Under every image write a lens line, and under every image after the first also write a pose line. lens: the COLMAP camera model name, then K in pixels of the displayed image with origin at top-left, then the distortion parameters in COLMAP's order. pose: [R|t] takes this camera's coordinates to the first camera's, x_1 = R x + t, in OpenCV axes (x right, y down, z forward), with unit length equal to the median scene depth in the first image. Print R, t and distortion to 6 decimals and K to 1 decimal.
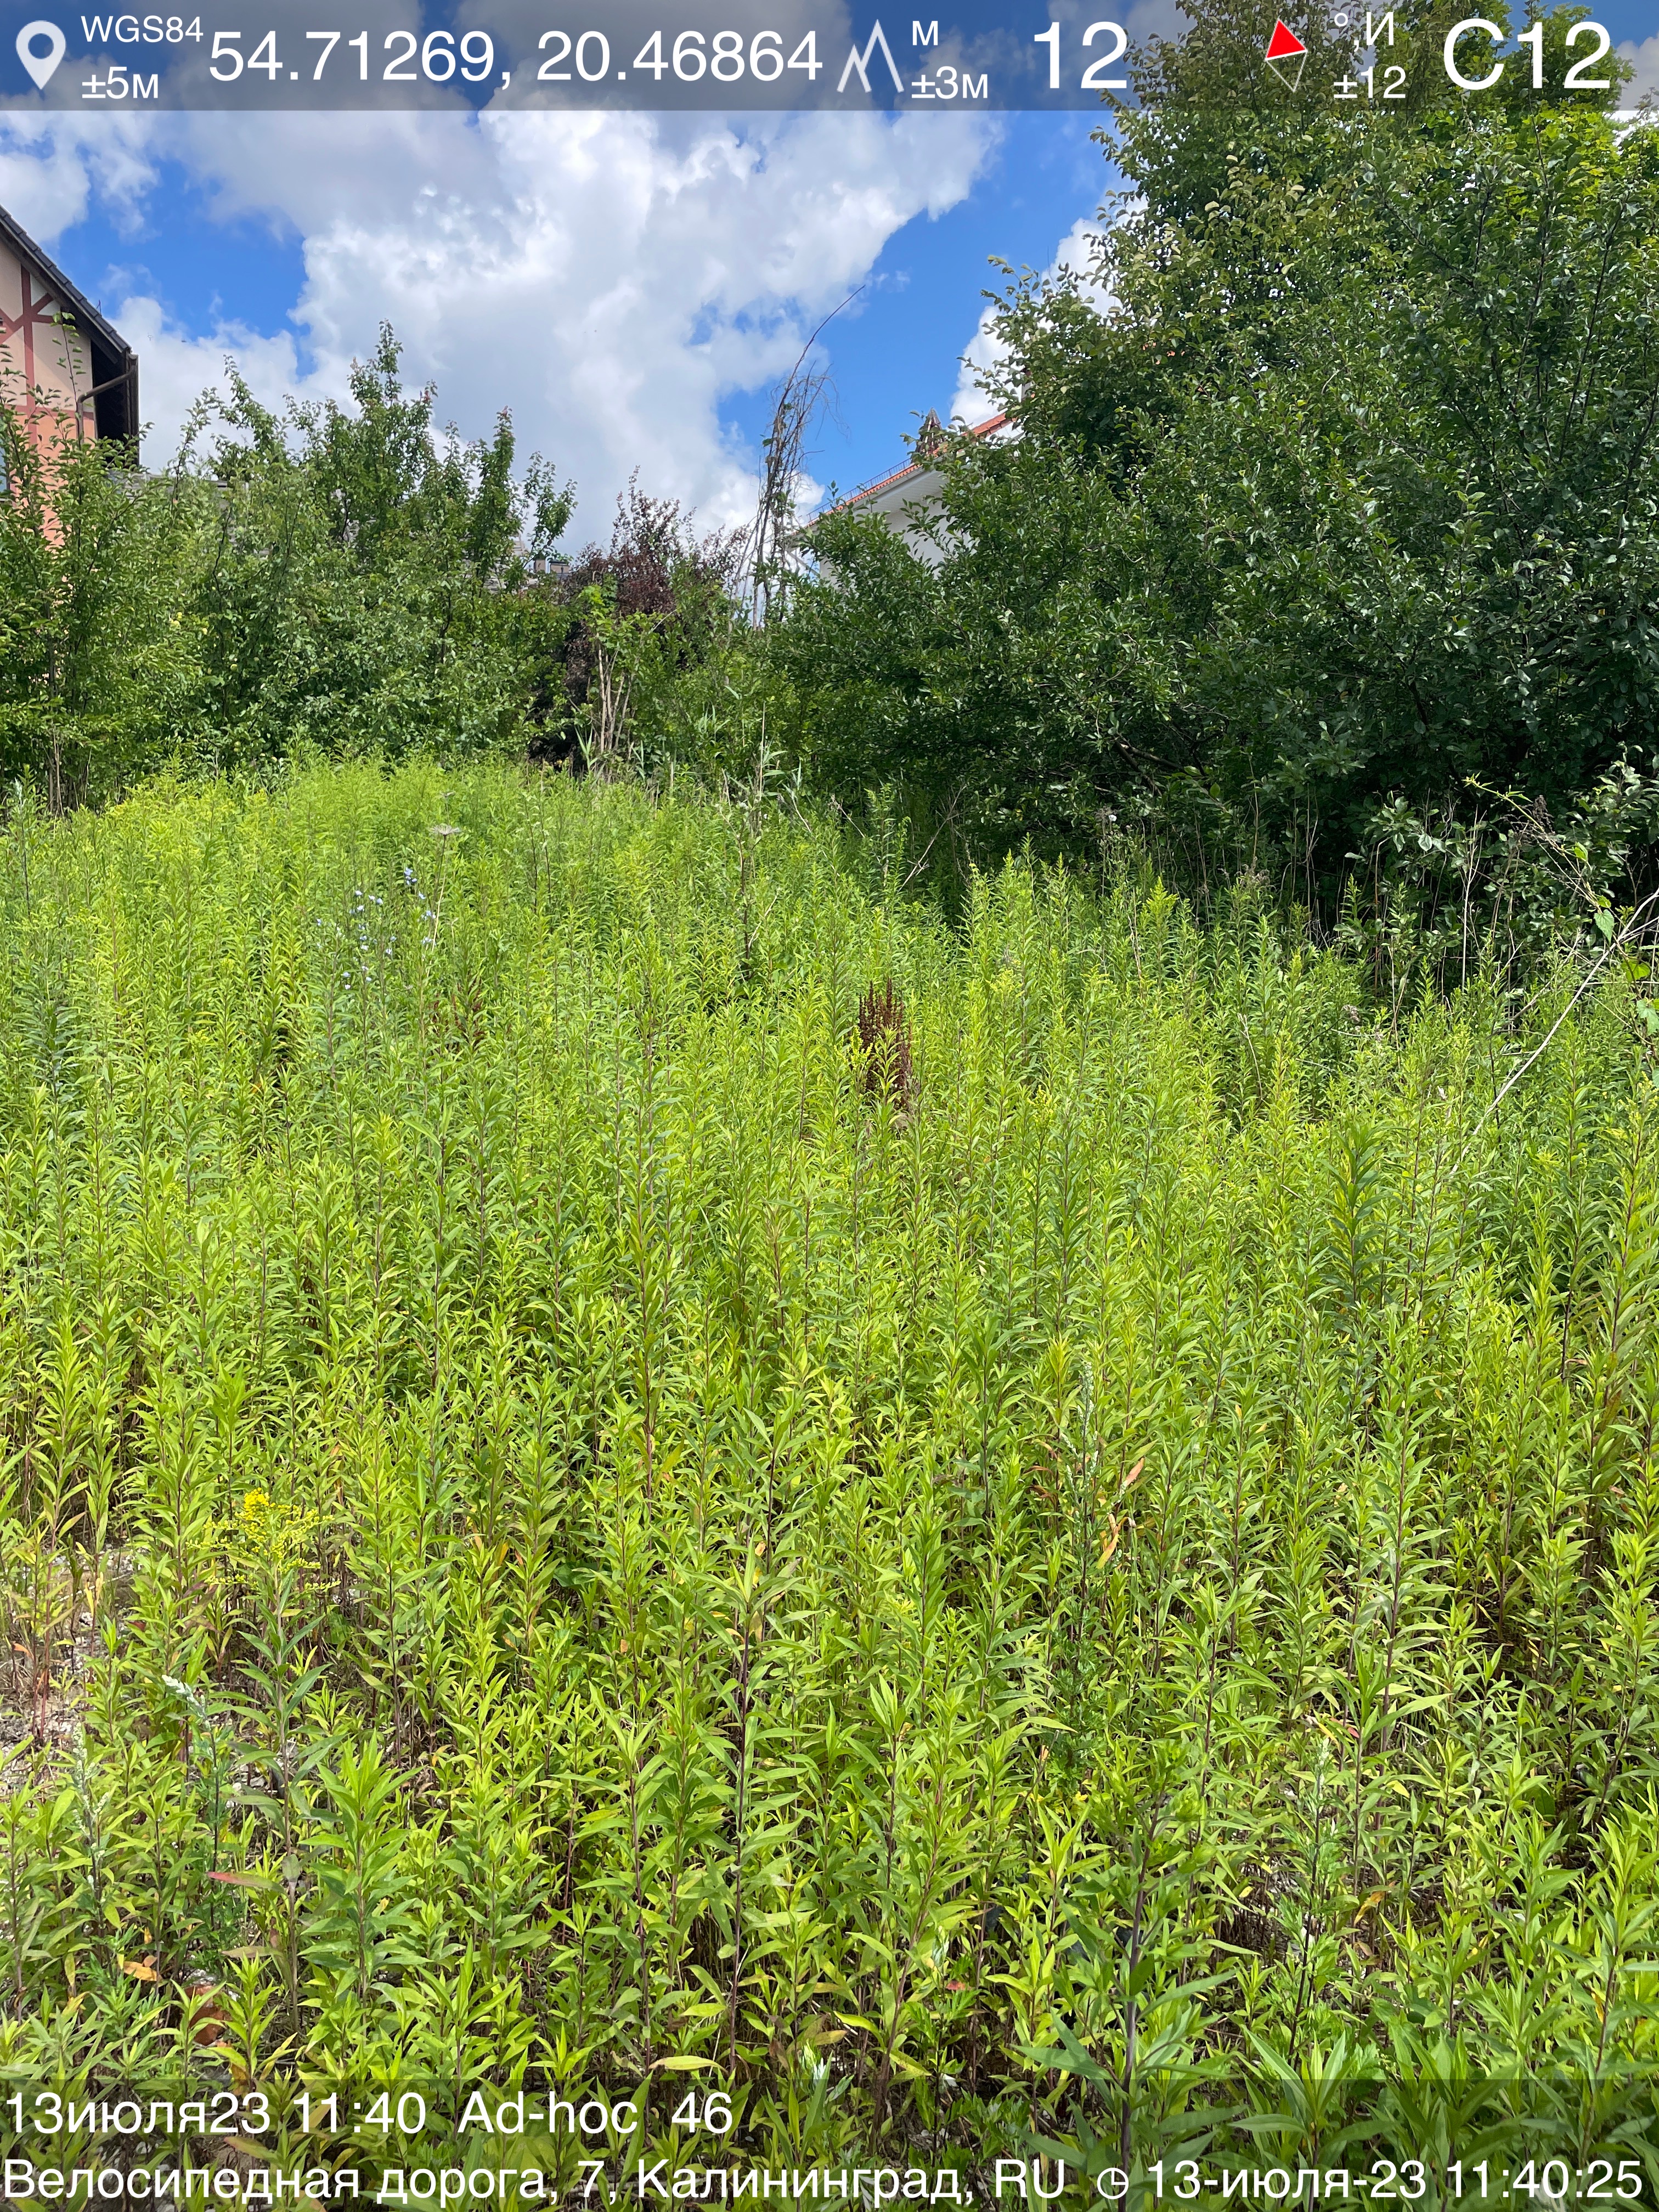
lens RADIAL K [[1685.1, 0, 771.0], [0, 1685.1, 1155.8], [0, 0, 1]] dist [0.087979, -0.214004]
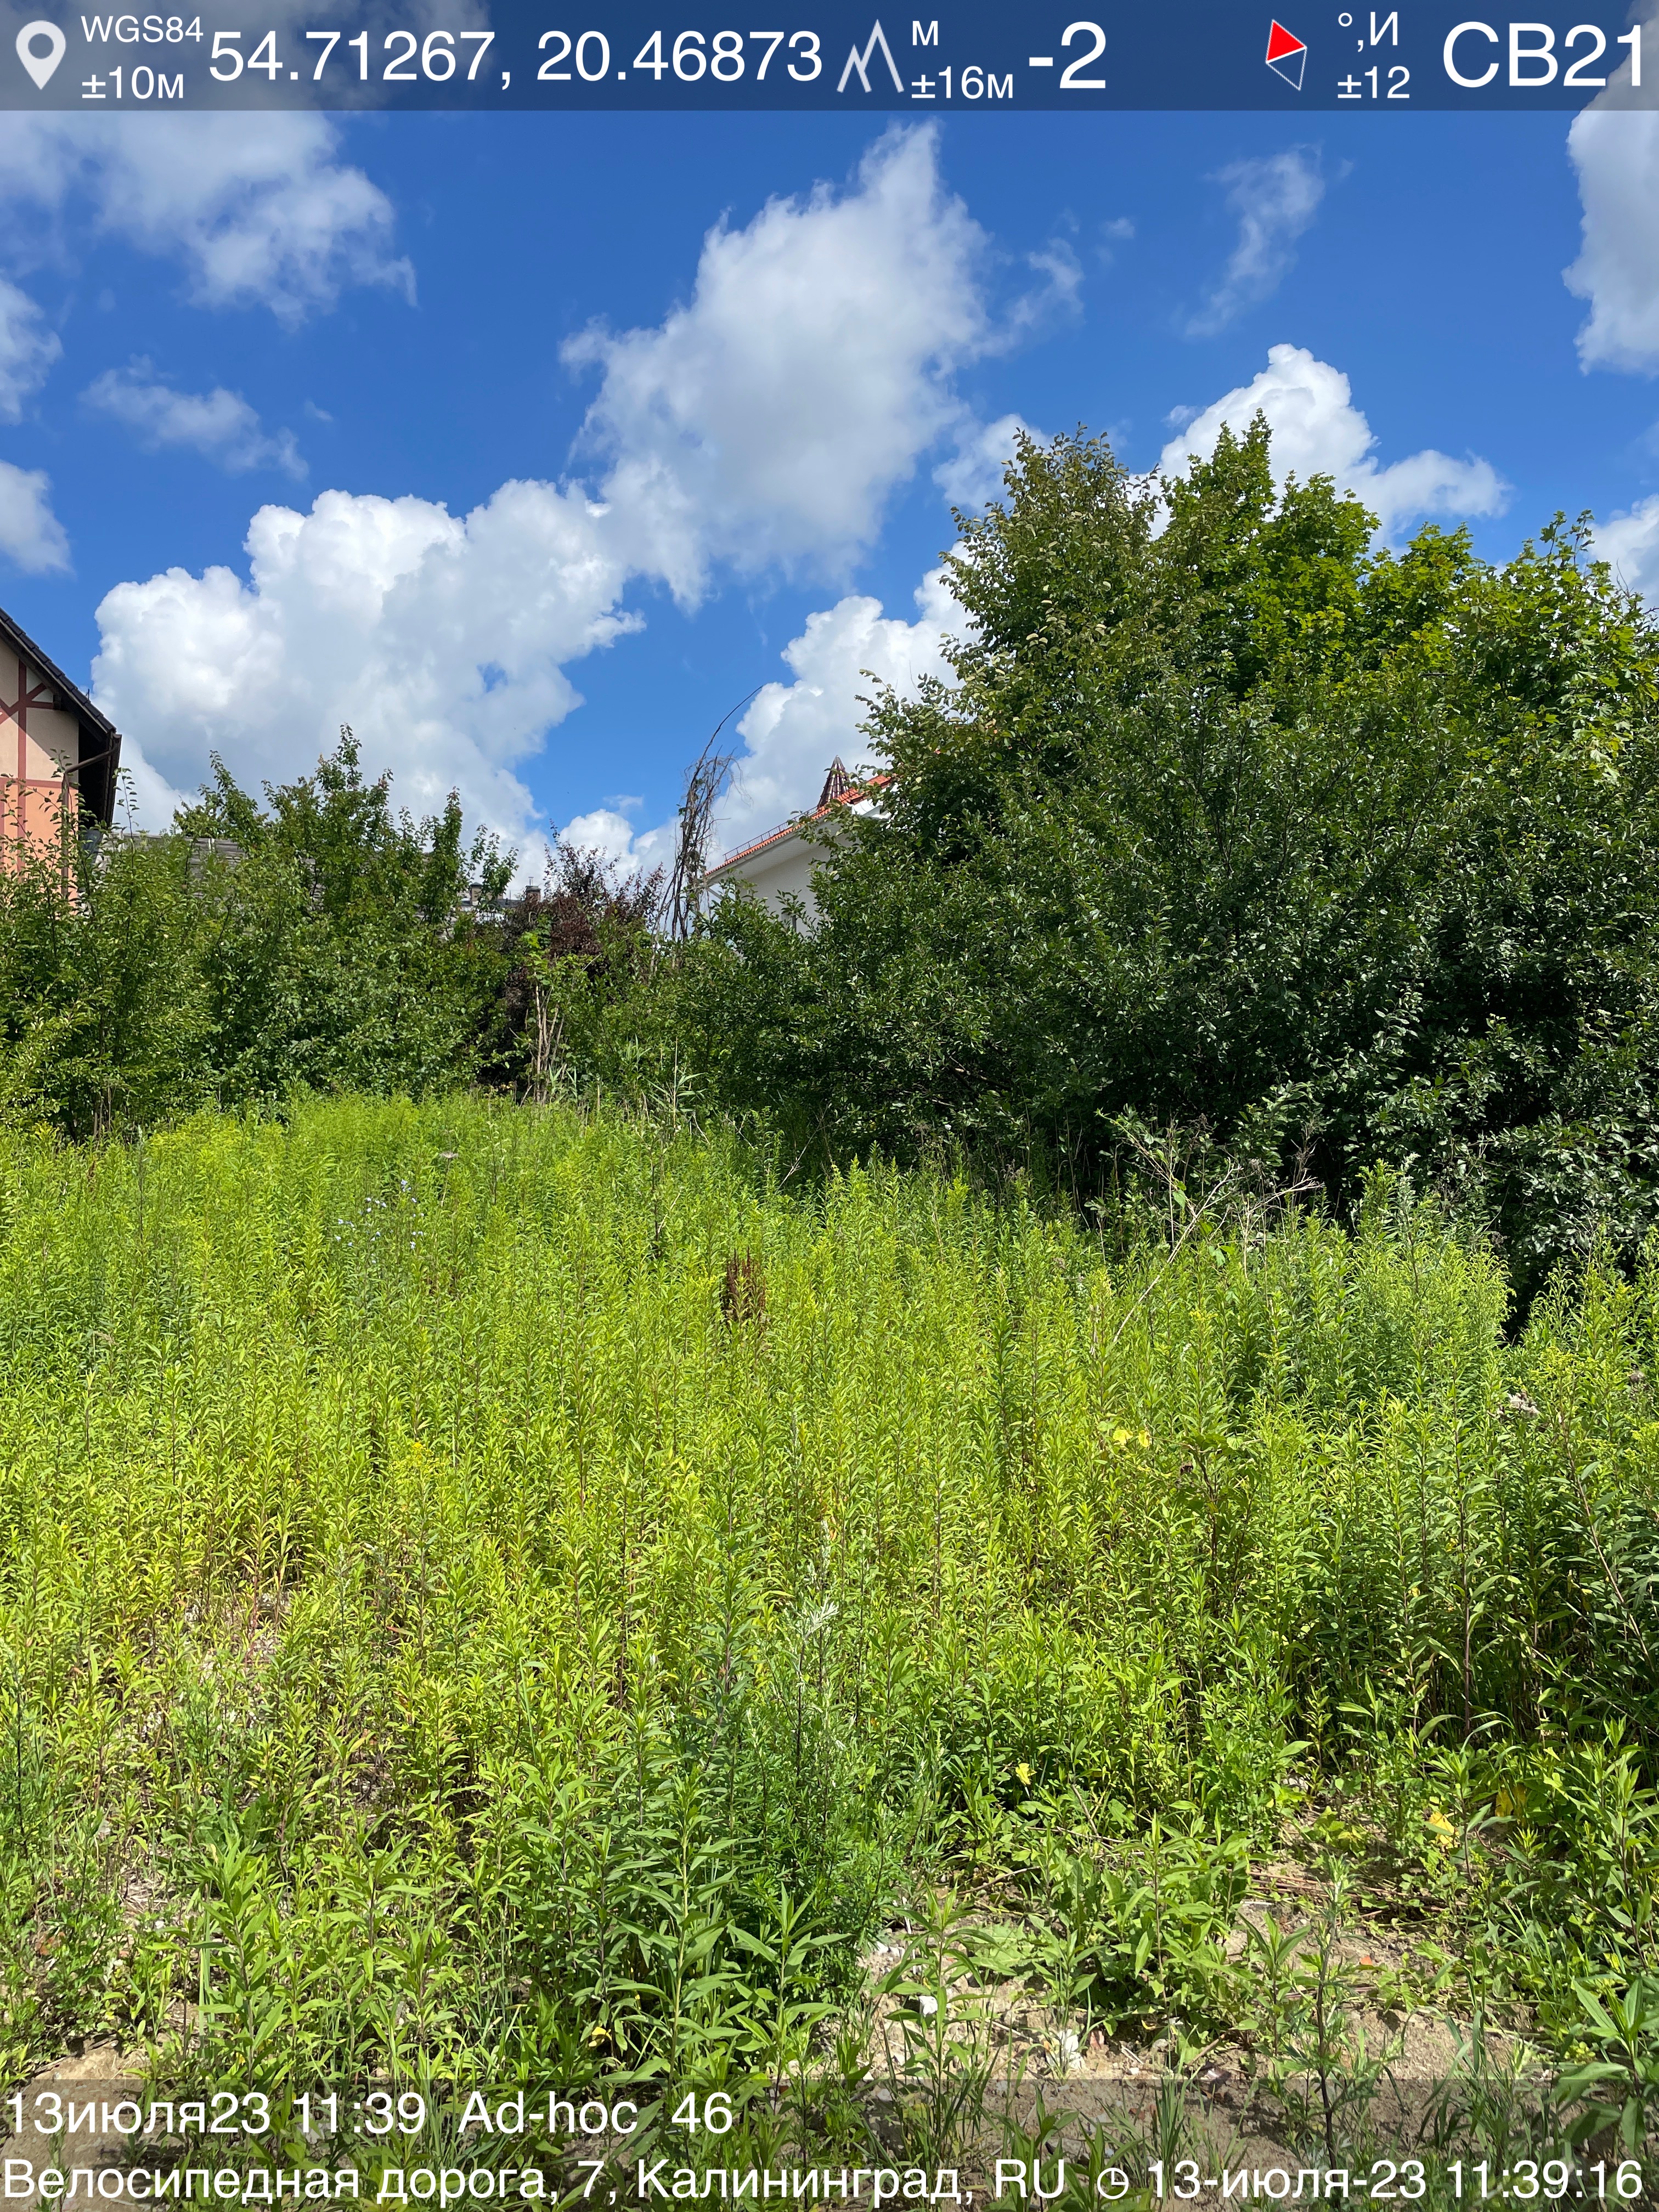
lens RADIAL K [[1673.1, 0, 829.5], [0, 1673.1, 1106.0], [0, 0, 1]] dist [0.001834, -0.001264]
pose [[0.996798, -0.021368, 0.077047, 0.011596], [0.036601, 0.978679, -0.202108, 0.025986], [-0.071086, 0.204281, 0.976328, -0.162632]]
